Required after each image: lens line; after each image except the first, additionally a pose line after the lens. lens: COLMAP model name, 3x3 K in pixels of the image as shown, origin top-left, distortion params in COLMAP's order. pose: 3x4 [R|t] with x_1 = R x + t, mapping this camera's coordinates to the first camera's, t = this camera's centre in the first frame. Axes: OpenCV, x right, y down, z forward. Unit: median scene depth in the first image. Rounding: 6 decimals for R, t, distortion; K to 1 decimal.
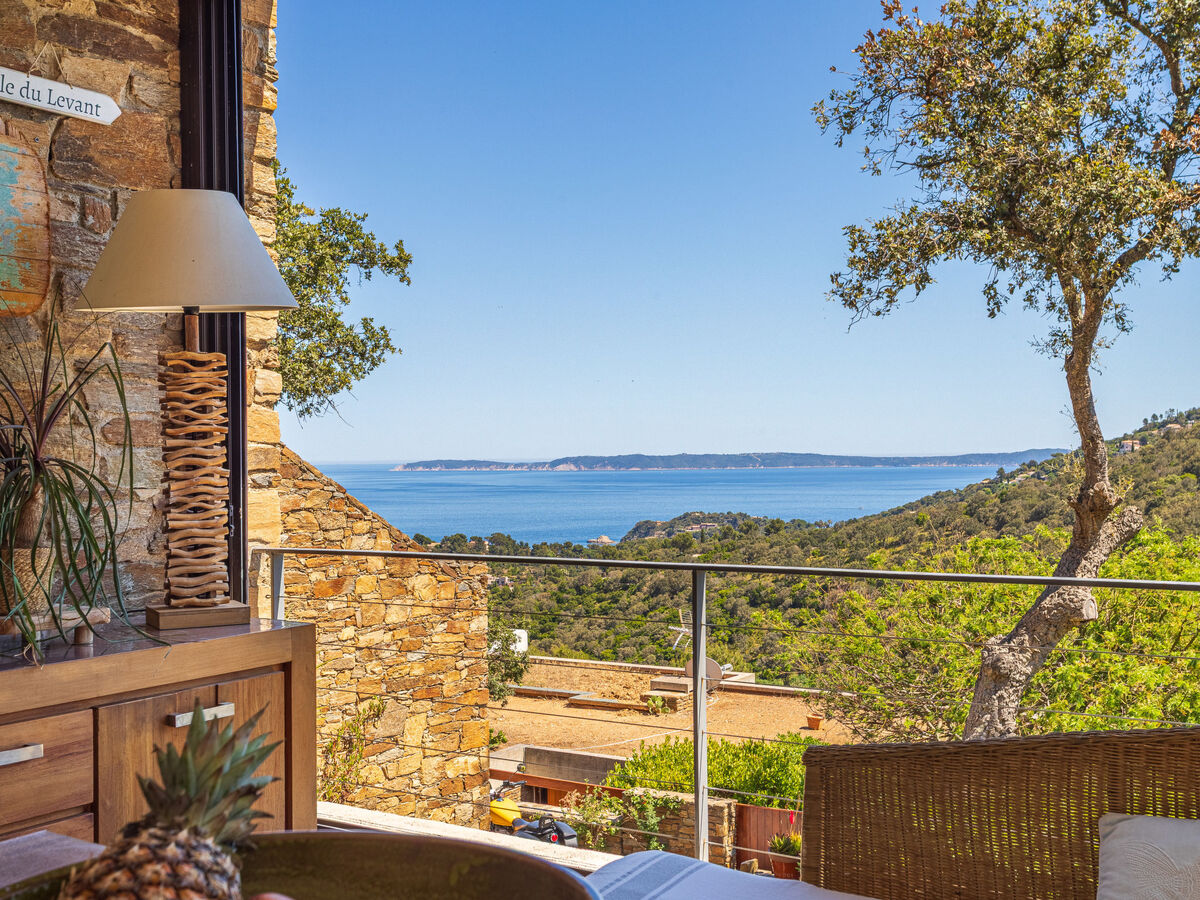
lens RADIAL K [[1360.9, 0, 597.7], [0, 1360.9, 446.5], [0, 0, 1]] dist [0.016229, 0.000000]
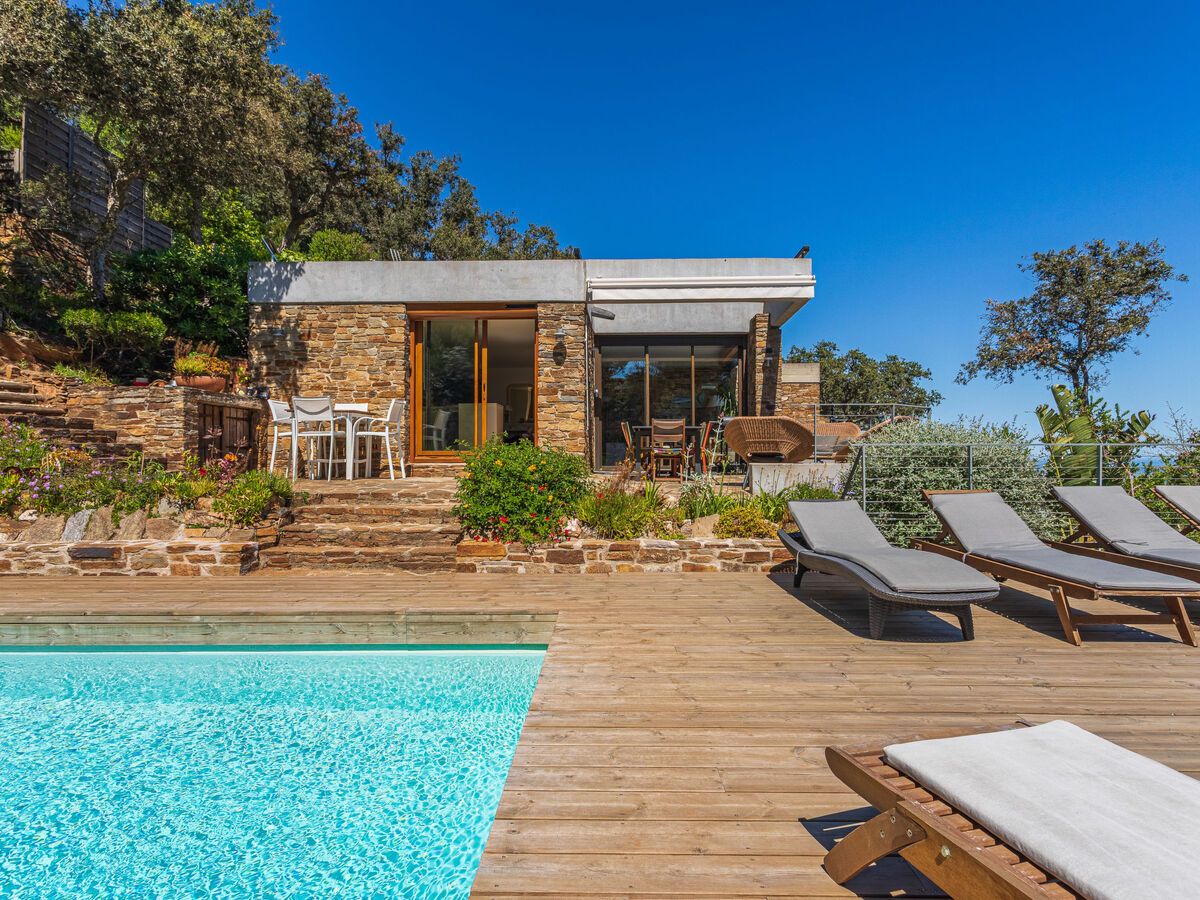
lens RADIAL K [[640.0, 0, 604.2], [0, 640.0, 453.1], [0, 0, 1]] dist [0.000469, 0.005252]
pose [[0.509647, 0.008512, -0.860341, 1.134218], [-0.001153, 0.999957, 0.009211, 0.069617], [0.860383, -0.003702, 0.509635, -0.740233]]
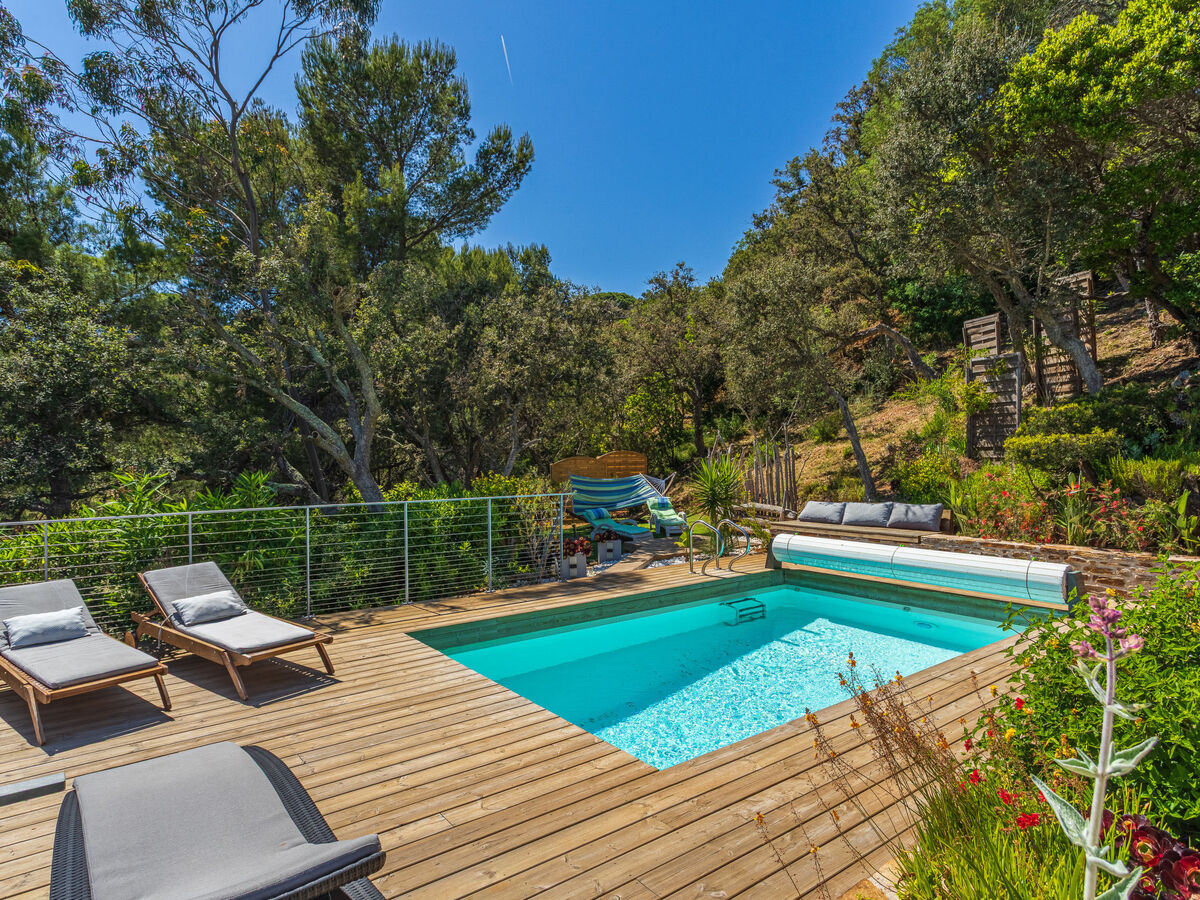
lens RADIAL K [[689.9, 0, 604.4], [0, 689.9, 449.8], [0, 0, 1]] dist [0.000644, 0.006812]
pose [[-0.931217, 0.022660, 0.363760, 0.669017], [0.018988, 0.999726, -0.013670, 0.019427], [-0.363970, -0.005822, -0.931392, -0.229488]]
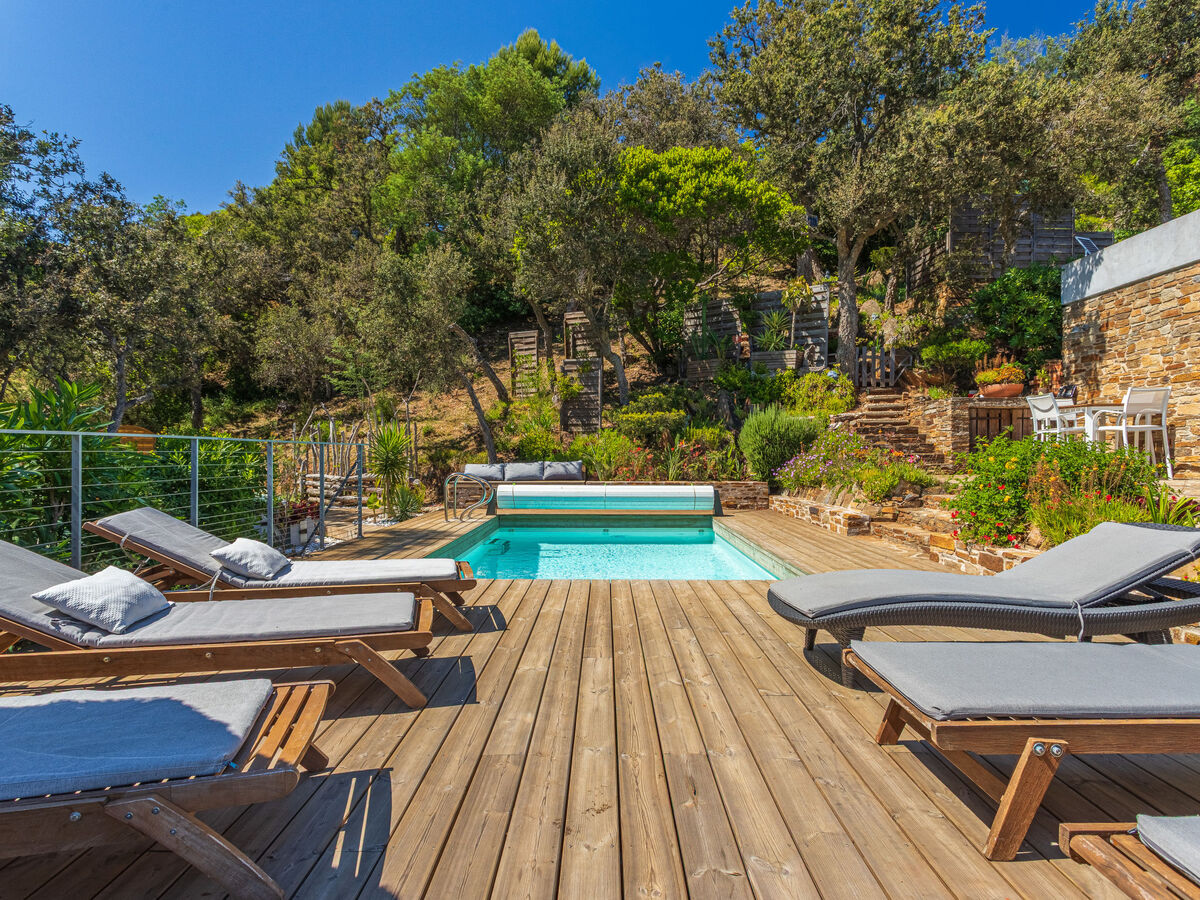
lens RADIAL K [[640.0, 0, 602.0], [0, 640.0, 451.9], [0, 0, 1]] dist [0.000469, 0.005252]
pose [[-0.859877, 0.010431, -0.510395, 1.163183], [0.012222, 0.999925, -0.000156, 0.073218], [0.510355, -0.006372, -0.859940, -0.222904]]
